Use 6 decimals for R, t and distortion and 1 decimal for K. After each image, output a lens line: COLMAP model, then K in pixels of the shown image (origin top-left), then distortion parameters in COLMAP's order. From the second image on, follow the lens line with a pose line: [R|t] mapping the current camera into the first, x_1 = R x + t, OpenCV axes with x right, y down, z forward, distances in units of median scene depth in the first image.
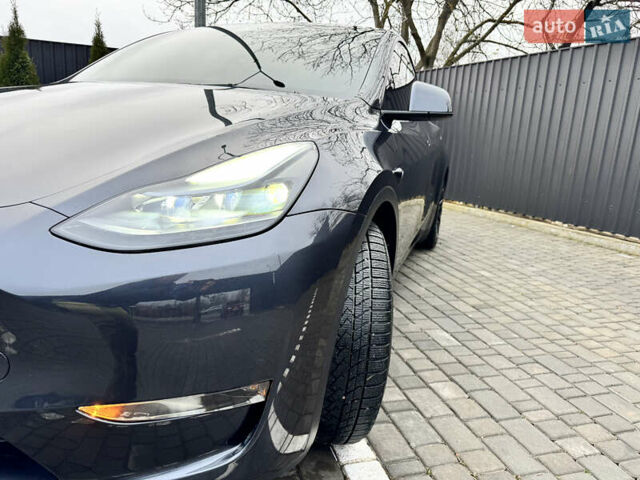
lens RADIAL K [[455.8, 0, 324.6], [0, 455.8, 238.8], [0, 0, 1]] dist [-0.001695, -0.007981]
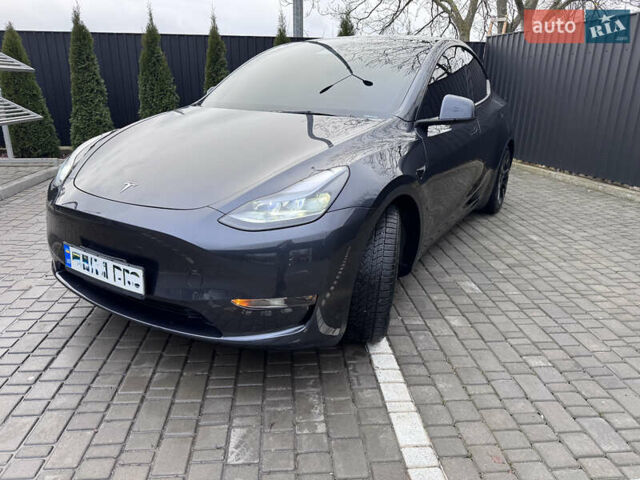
lens RADIAL K [[452.8, 0, 322.9], [0, 452.8, 240.3], [0, 0, 1]] dist [0.003985, -0.009691]
pose [[0.975491, 0.024227, -0.218700, 0.123879], [-0.001681, 0.994711, 0.102696, -0.049659], [0.220032, -0.099811, 0.970373, -0.338199]]
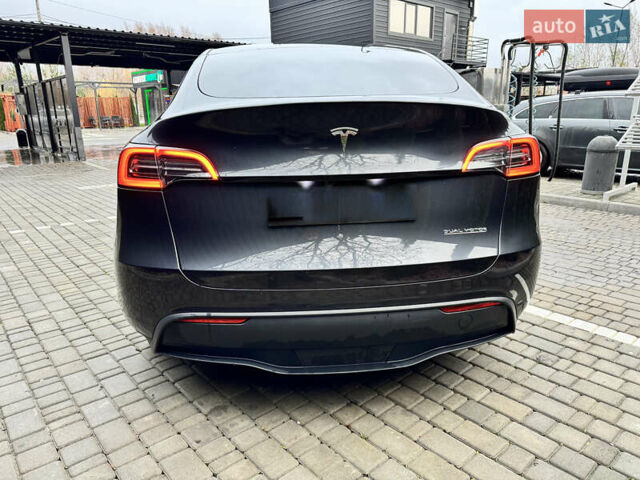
lens RADIAL K [[455.8, 0, 324.6], [0, 455.8, 238.8], [0, 0, 1]] dist [-0.001695, -0.007981]
pose [[-0.915460, 0.047981, -0.399539, 0.499478], [-0.137836, 0.895418, 0.423354, -0.682382], [0.378068, 0.442634, -0.813105, 2.751725]]
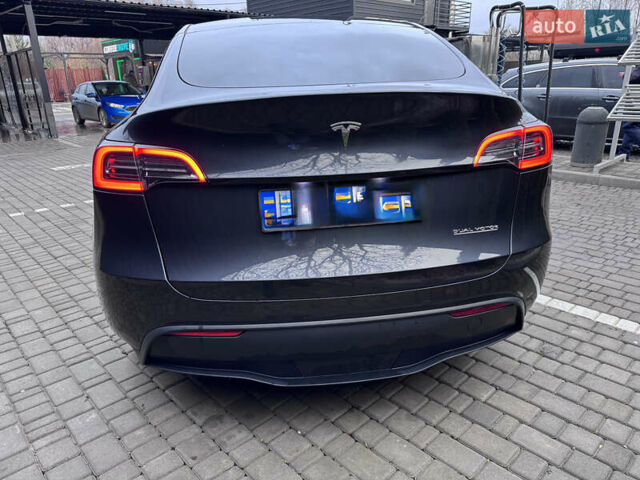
lens RADIAL K [[457.7, 0, 320.0], [0, 457.7, 240.0], [0, 0, 1]] dist [-0.004988, -0.003970]
pose [[-0.902320, 0.095252, -0.420411, 0.496625], [-0.130099, 0.869627, 0.476260, -0.694784], [0.410965, 0.484434, -0.772289, 2.681425]]
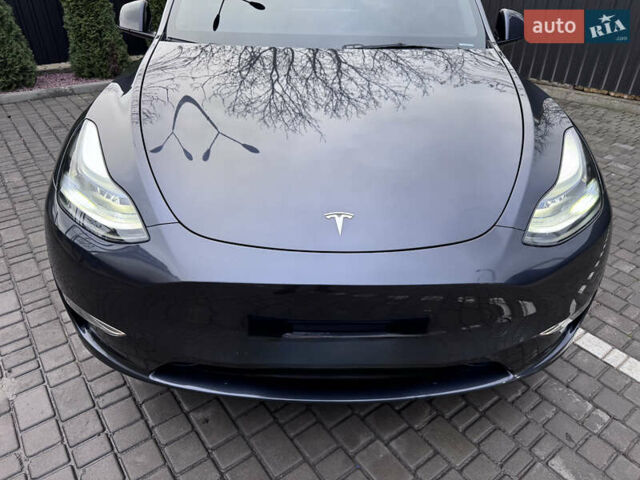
lens RADIAL K [[457.7, 0, 320.0], [0, 457.7, 240.0], [0, 0, 1]] dist [-0.004988, -0.003970]
pose [[0.940159, -0.226190, 0.254831, -0.563261], [0.122537, 0.922292, 0.366554, -0.234327], [-0.317940, -0.313393, 0.894818, -0.062003]]
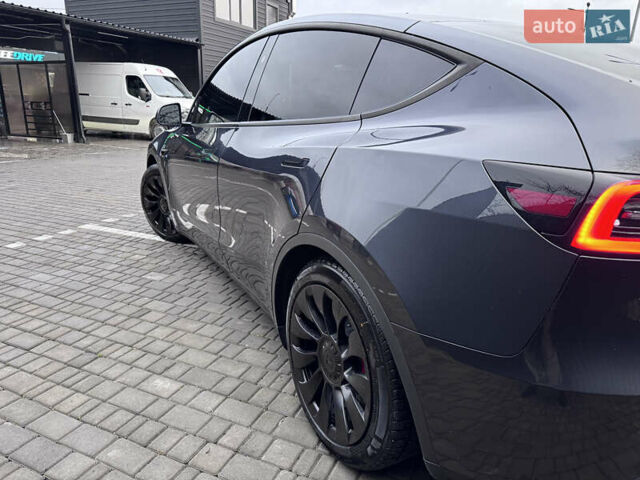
lens RADIAL K [[452.5, 0, 321.0], [0, 452.5, 239.8], [0, 0, 1]] dist [0.003497, -0.006757]
pose [[-0.663342, 0.127436, -0.737386, 0.923995], [-0.230217, 0.902849, 0.363132, -0.512572], [0.712024, 0.410639, -0.569559, 2.075802]]
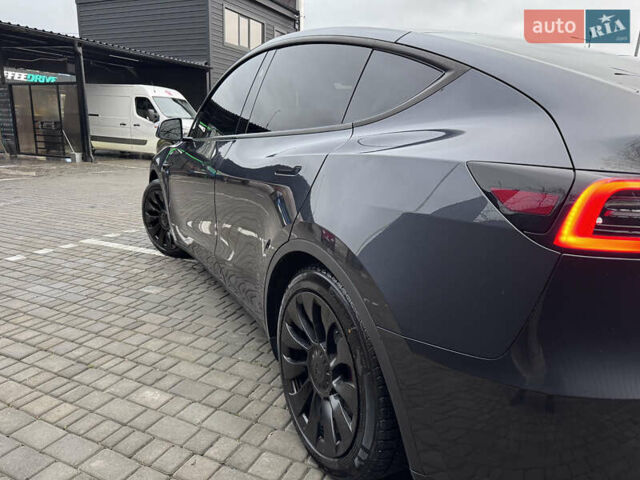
lens RADIAL K [[452.8, 0, 322.9], [0, 452.8, 240.3], [0, 0, 1]] dist [0.003985, -0.009691]
pose [[-0.670329, 0.084461, -0.737242, 0.909878], [-0.237780, 0.916669, 0.321215, -0.496661], [0.702936, 0.390621, -0.594387, 2.098078]]
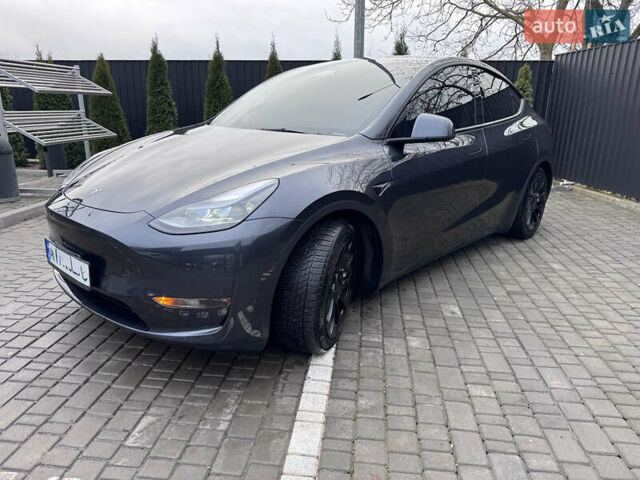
lens RADIAL K [[452.8, 0, 322.9], [0, 452.8, 240.3], [0, 0, 1]] dist [0.003985, -0.009691]
pose [[0.913610, 0.063823, -0.401550, 0.411178], [-0.042239, 0.997158, 0.062387, -0.040322], [0.404391, -0.040037, 0.913710, -0.277291]]
